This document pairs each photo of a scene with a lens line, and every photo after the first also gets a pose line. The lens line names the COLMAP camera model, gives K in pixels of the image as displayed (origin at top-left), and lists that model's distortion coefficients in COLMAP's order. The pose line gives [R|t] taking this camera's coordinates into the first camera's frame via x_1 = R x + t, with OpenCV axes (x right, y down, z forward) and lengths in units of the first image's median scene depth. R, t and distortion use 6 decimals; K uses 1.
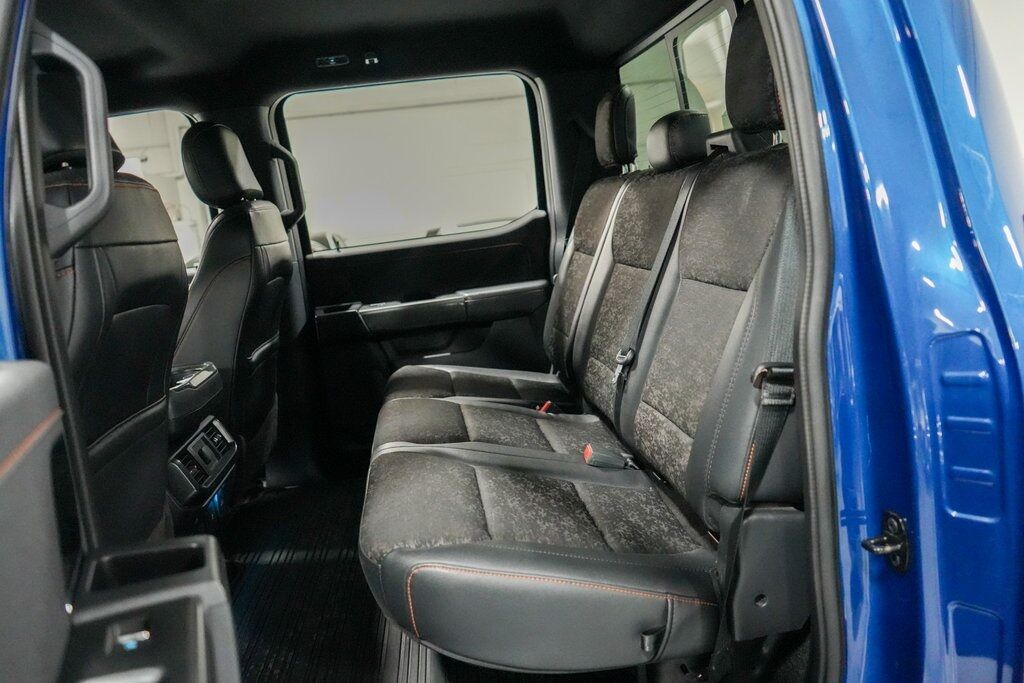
lens RADIAL K [[829.9, 0, 511.8], [0, 829.9, 340.9], [0, 0, 1]] dist [-0.004761, 0.017134]
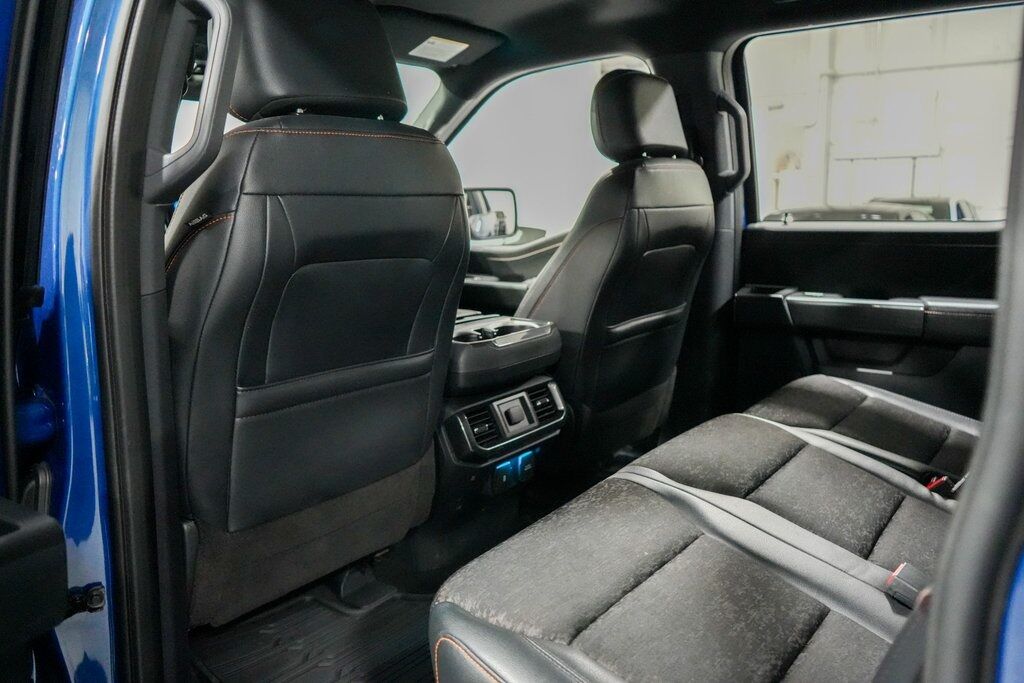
lens RADIAL K [[829.9, 0, 510.7], [0, 829.9, 340.0], [0, 0, 1]] dist [-0.004761, 0.017134]
pose [[0.737722, 0.223104, -0.637174, 0.160740], [-0.184632, 0.974509, 0.127453, -0.051164], [0.649367, 0.023618, 0.760108, 0.177456]]
